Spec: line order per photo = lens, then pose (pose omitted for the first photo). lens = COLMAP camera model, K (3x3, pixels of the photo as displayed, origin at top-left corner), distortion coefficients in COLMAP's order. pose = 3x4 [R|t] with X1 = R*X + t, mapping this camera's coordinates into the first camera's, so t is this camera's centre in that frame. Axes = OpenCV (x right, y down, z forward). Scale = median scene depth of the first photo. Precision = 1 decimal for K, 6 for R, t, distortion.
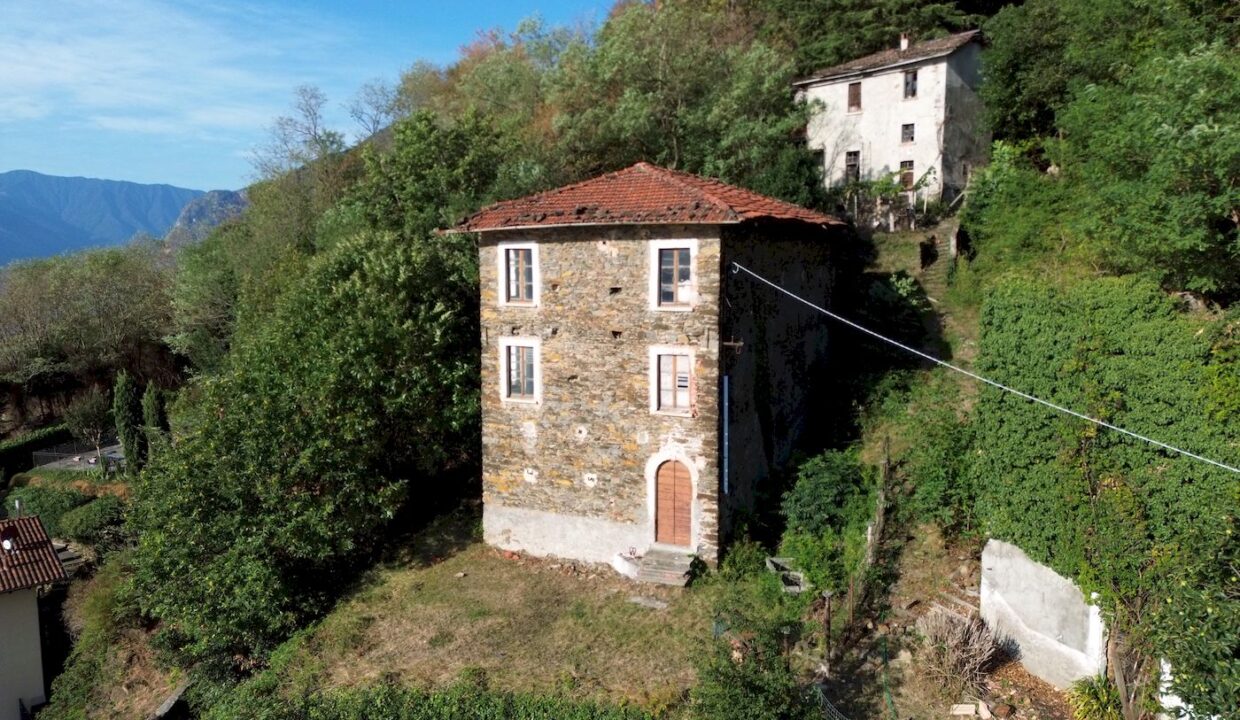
lens RADIAL K [[863.4, 0, 626.1], [0, 863.4, 352.5], [0, 0, 1]] dist [0.087348, -0.077153]
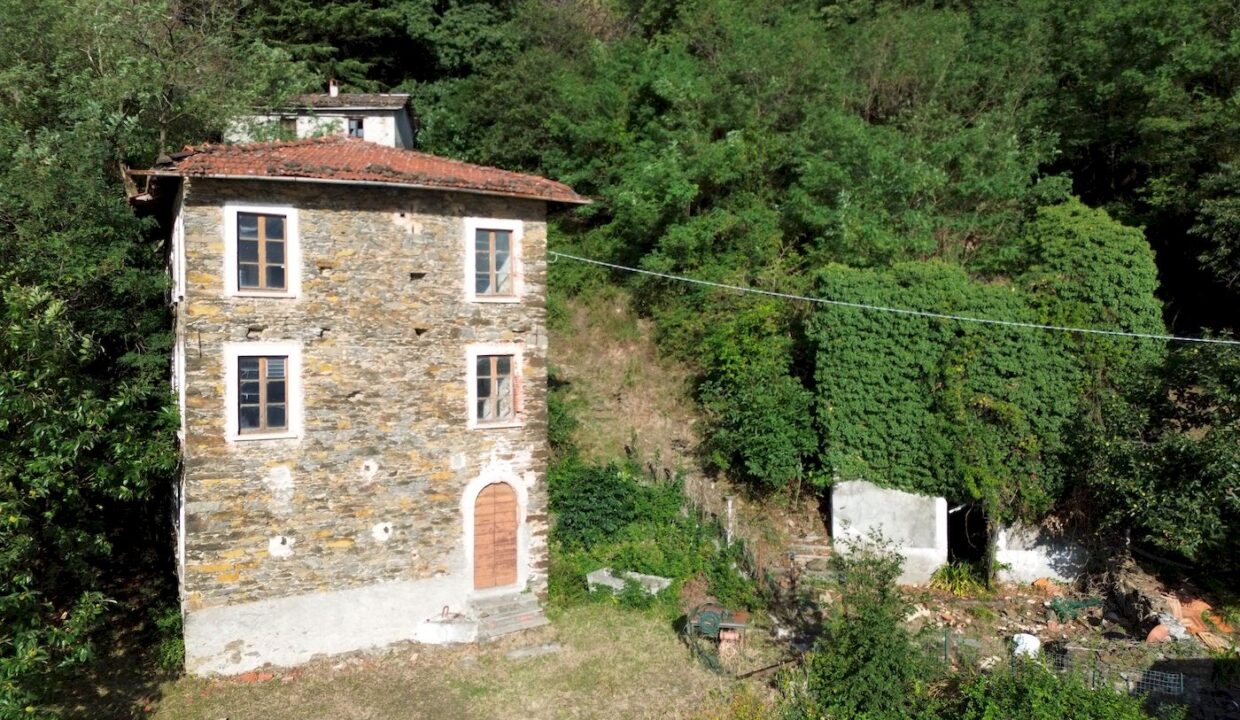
lens RADIAL K [[863.4, 0, 625.2], [0, 863.4, 358.3], [0, 0, 1]] dist [0.087348, -0.077153]
pose [[0.604540, -0.010540, 0.796505, -0.503411], [0.097477, 0.993376, -0.060839, 0.064883], [-0.790588, 0.114421, 0.601563, 0.364653]]
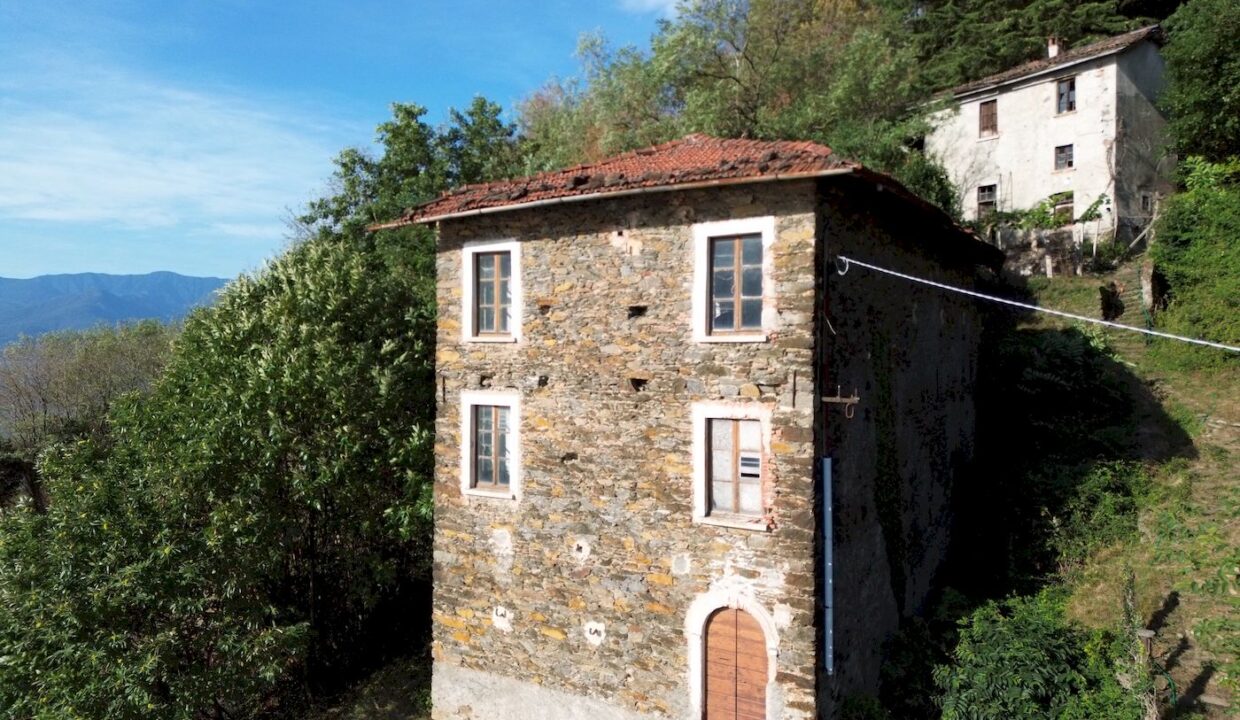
lens RADIAL K [[863.4, 0, 624.5], [0, 863.4, 350.8], [0, 0, 1]] dist [0.087348, -0.077153]
pose [[0.994059, 0.006350, -0.108654, 0.041941], [-0.018415, 0.993716, -0.110406, 0.020951], [0.107270, 0.111751, 0.987930, 0.388261]]
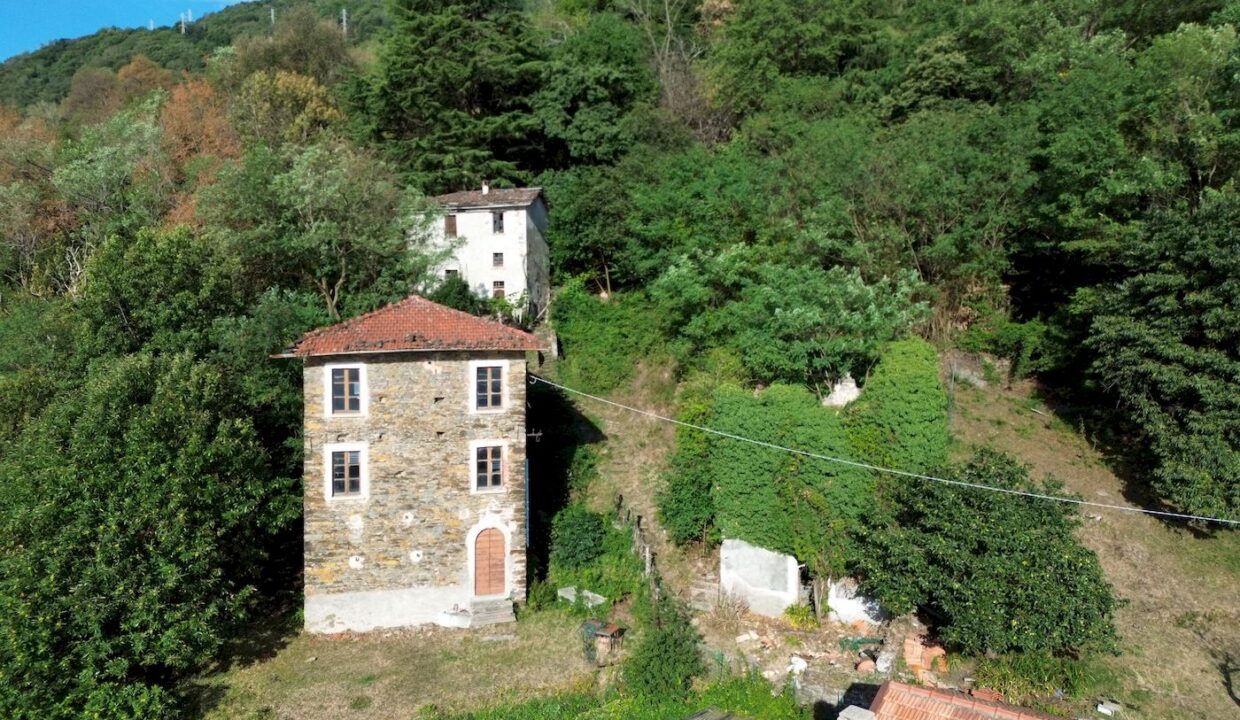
lens RADIAL K [[863.4, 0, 625.7], [0, 863.4, 358.5], [0, 0, 1]] dist [0.087348, -0.077153]
pose [[0.795927, -0.019253, 0.605086, -0.537642], [0.070712, 0.995609, -0.061335, -0.033098], [-0.601248, 0.091605, 0.793794, -0.175276]]
